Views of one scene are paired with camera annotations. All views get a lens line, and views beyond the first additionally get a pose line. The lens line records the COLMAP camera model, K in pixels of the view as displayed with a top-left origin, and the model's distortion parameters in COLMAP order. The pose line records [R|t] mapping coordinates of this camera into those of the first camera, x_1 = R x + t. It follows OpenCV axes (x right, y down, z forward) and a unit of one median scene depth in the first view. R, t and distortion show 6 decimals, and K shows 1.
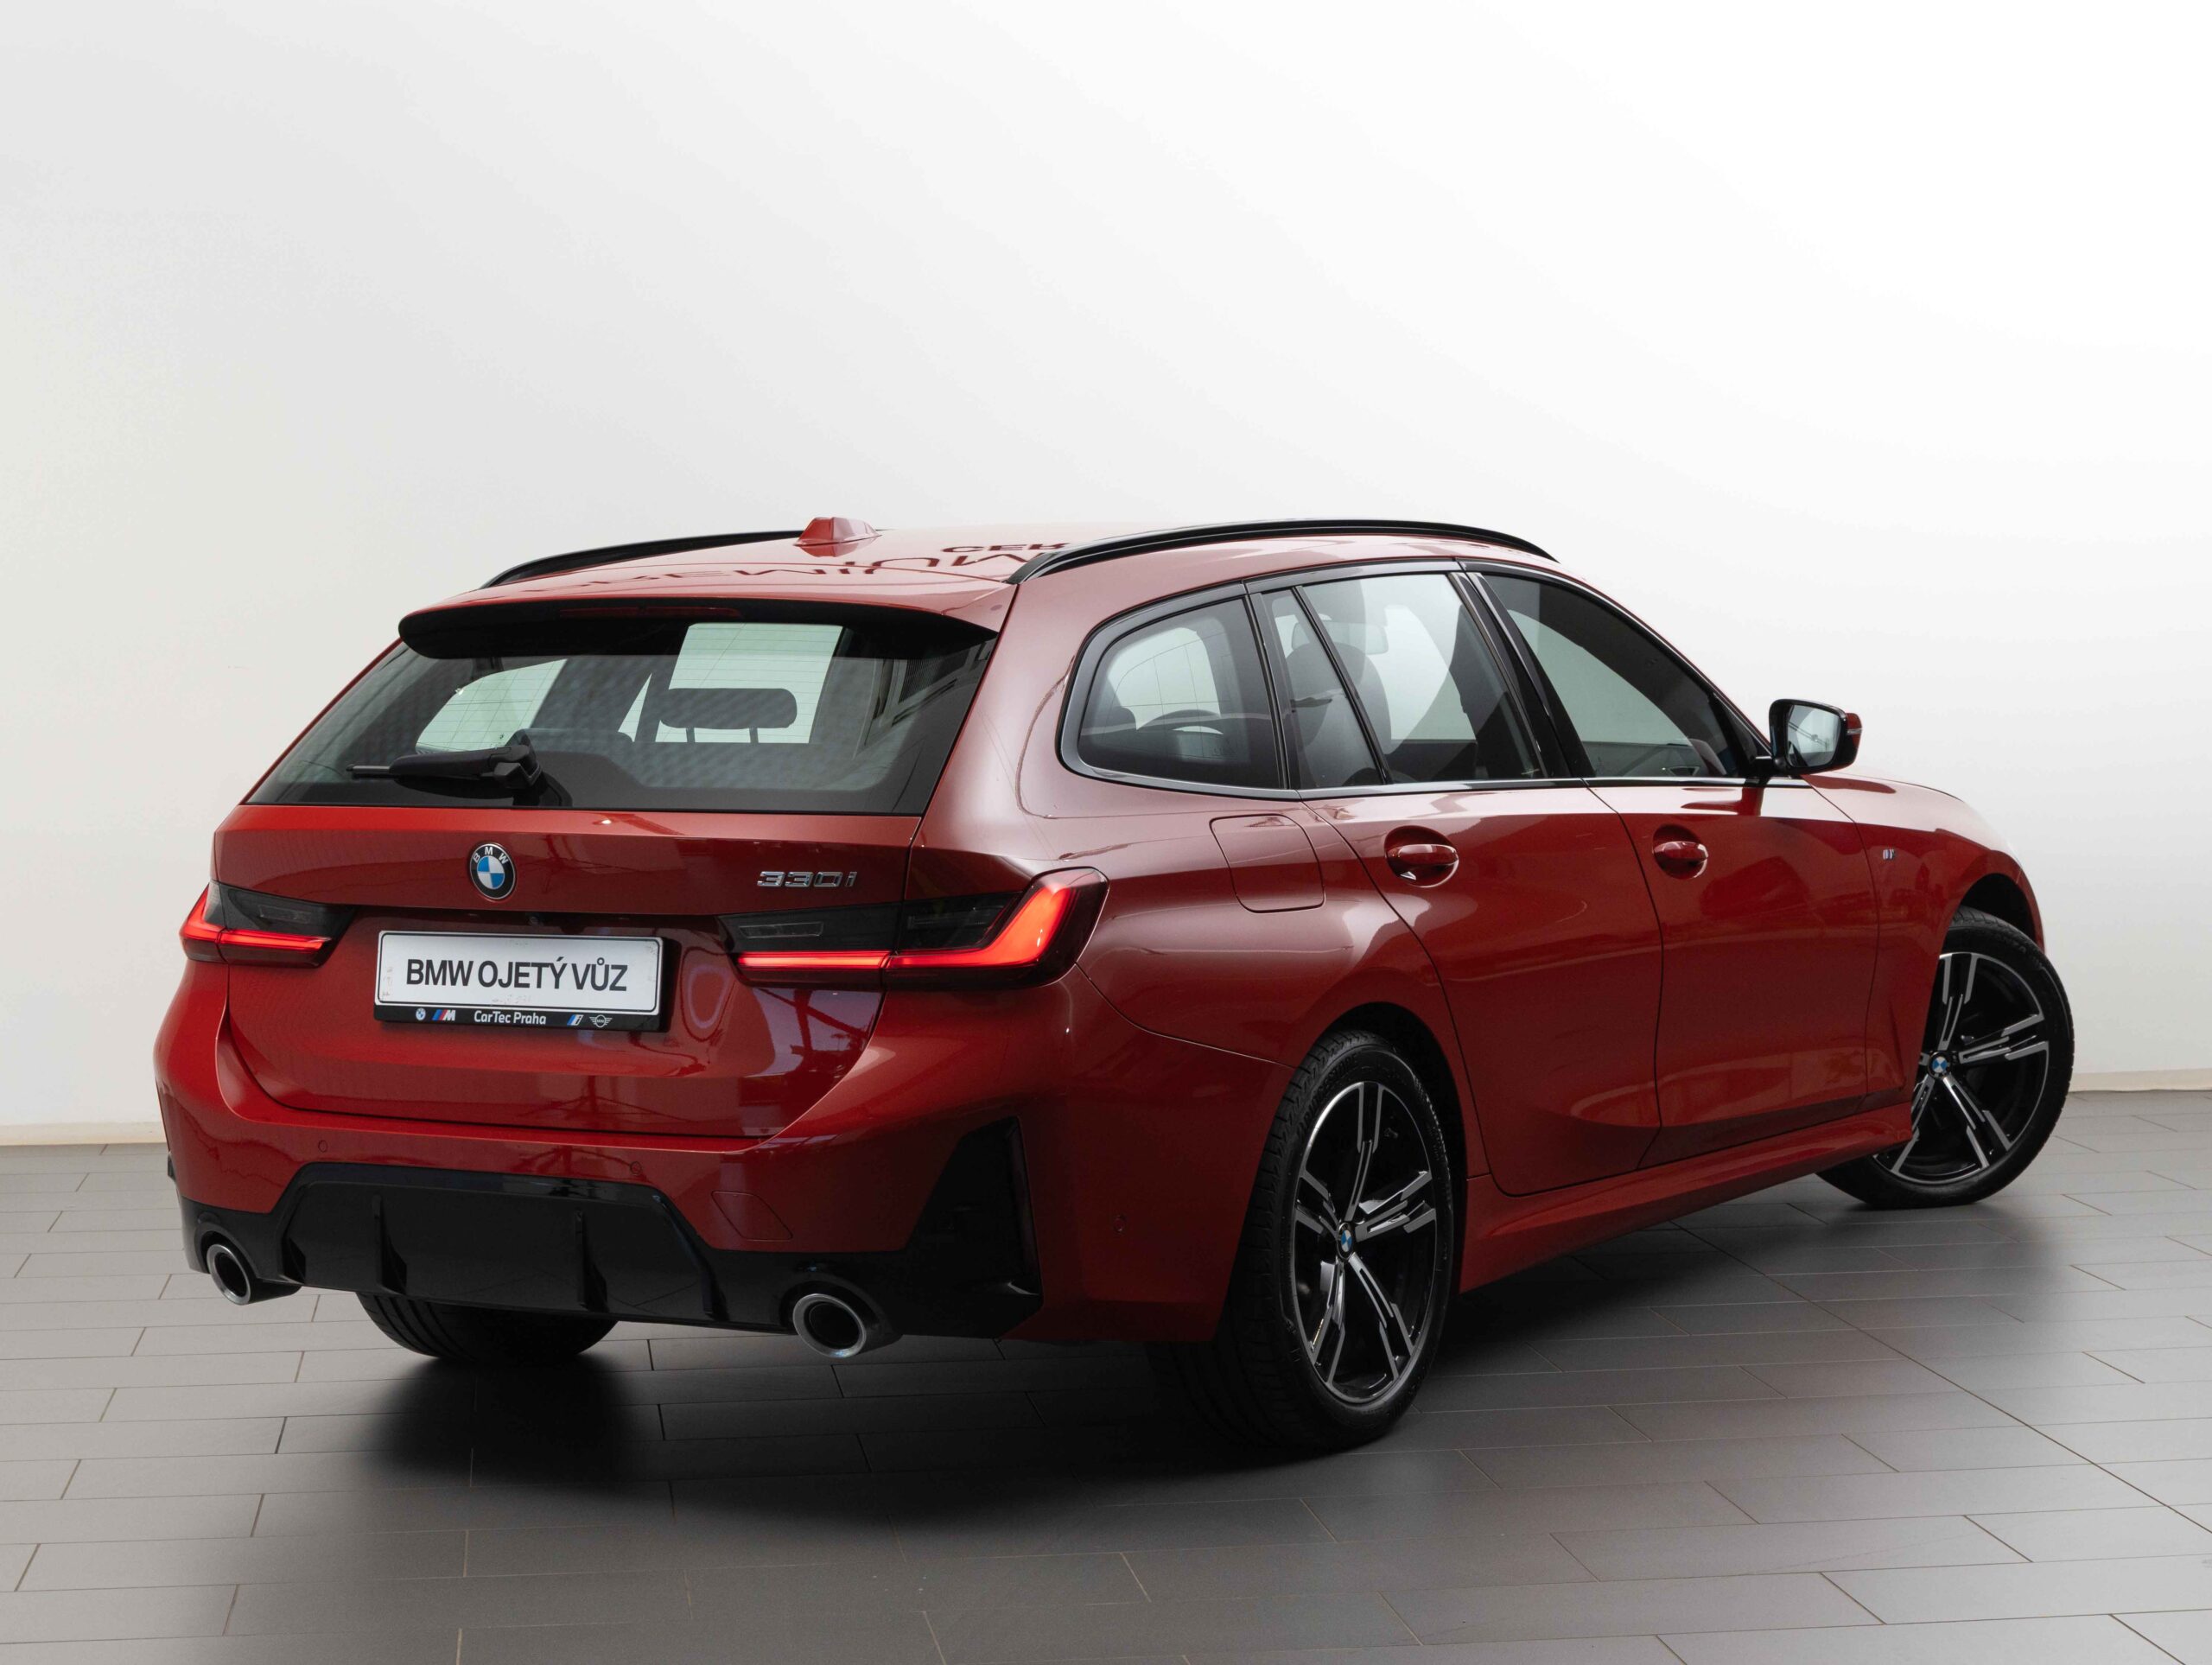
lens RADIAL K [[4332.2, 0, 1106.0], [0, 4332.2, 832.5], [0, 0, 1]] dist [0.031855, 0.240832]
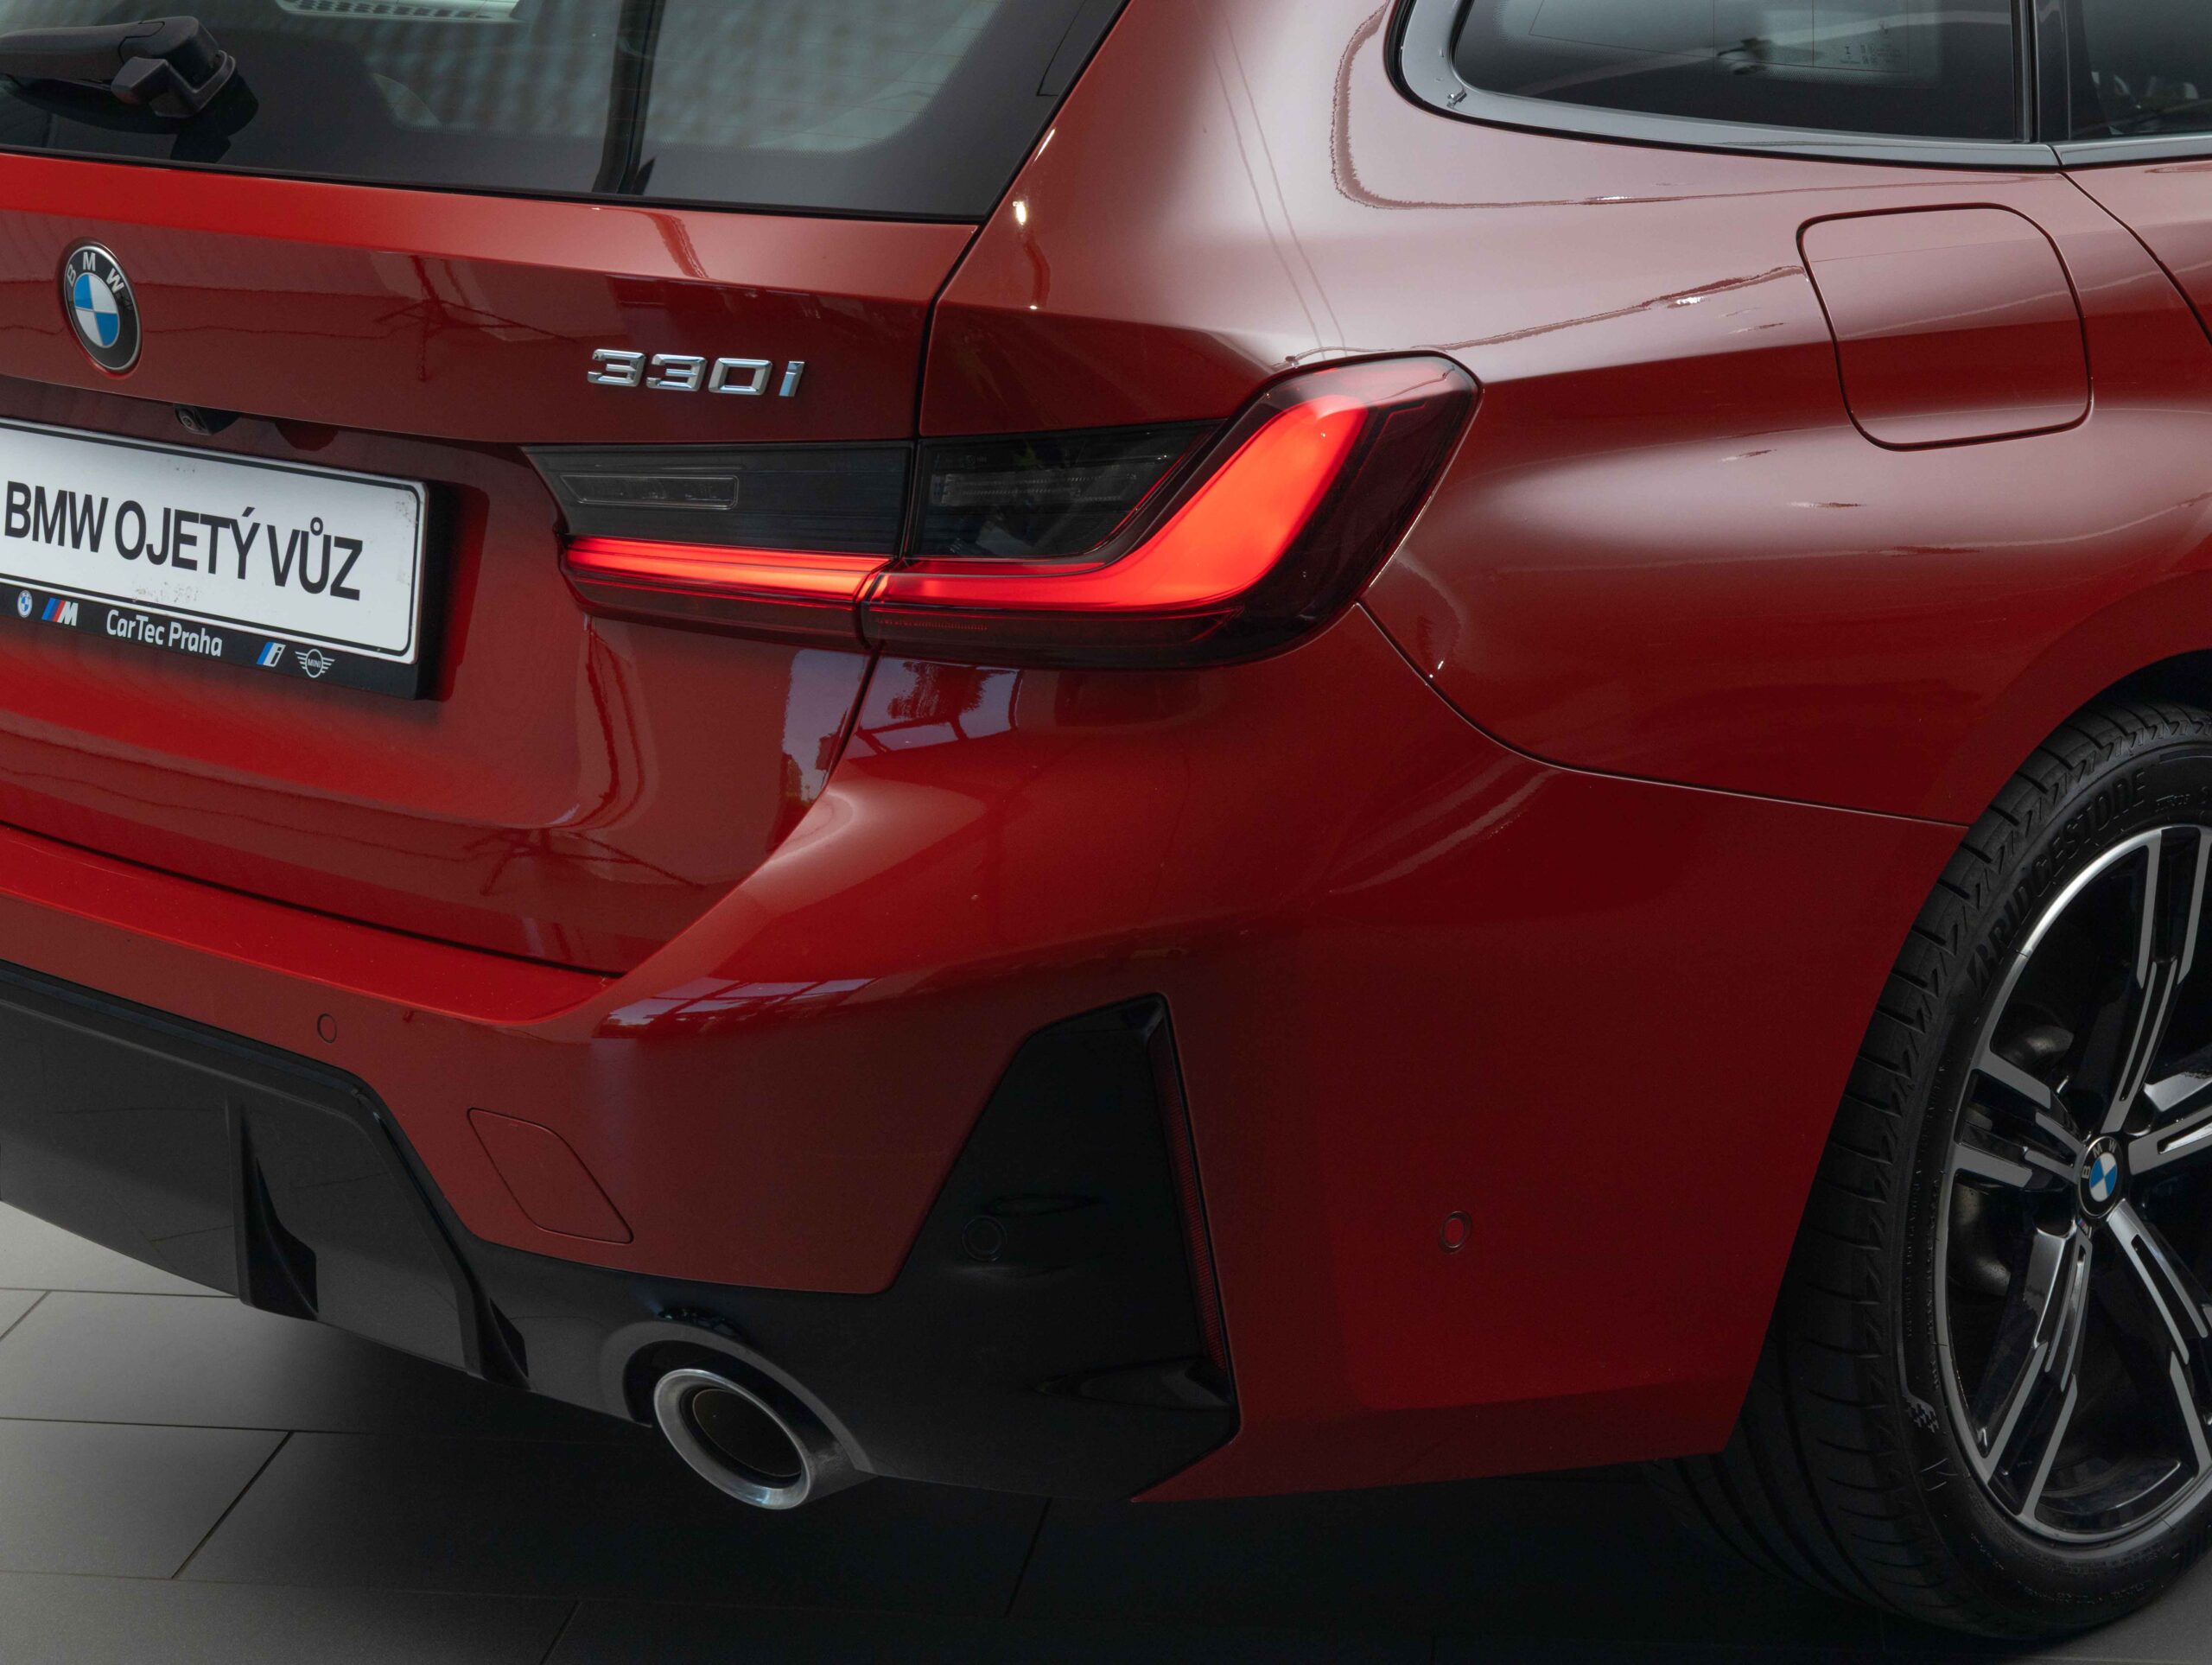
lens RADIAL K [[4693.3, 0, 1107.0], [0, 4693.3, 802.0], [0, 0, 1]] dist [-0.023374, -0.440182]
pose [[0.969362, 0.061035, -0.237934, 0.072733], [-0.020689, 0.985483, 0.168507, -0.023507], [0.244765, -0.158421, 0.956553, 0.557427]]
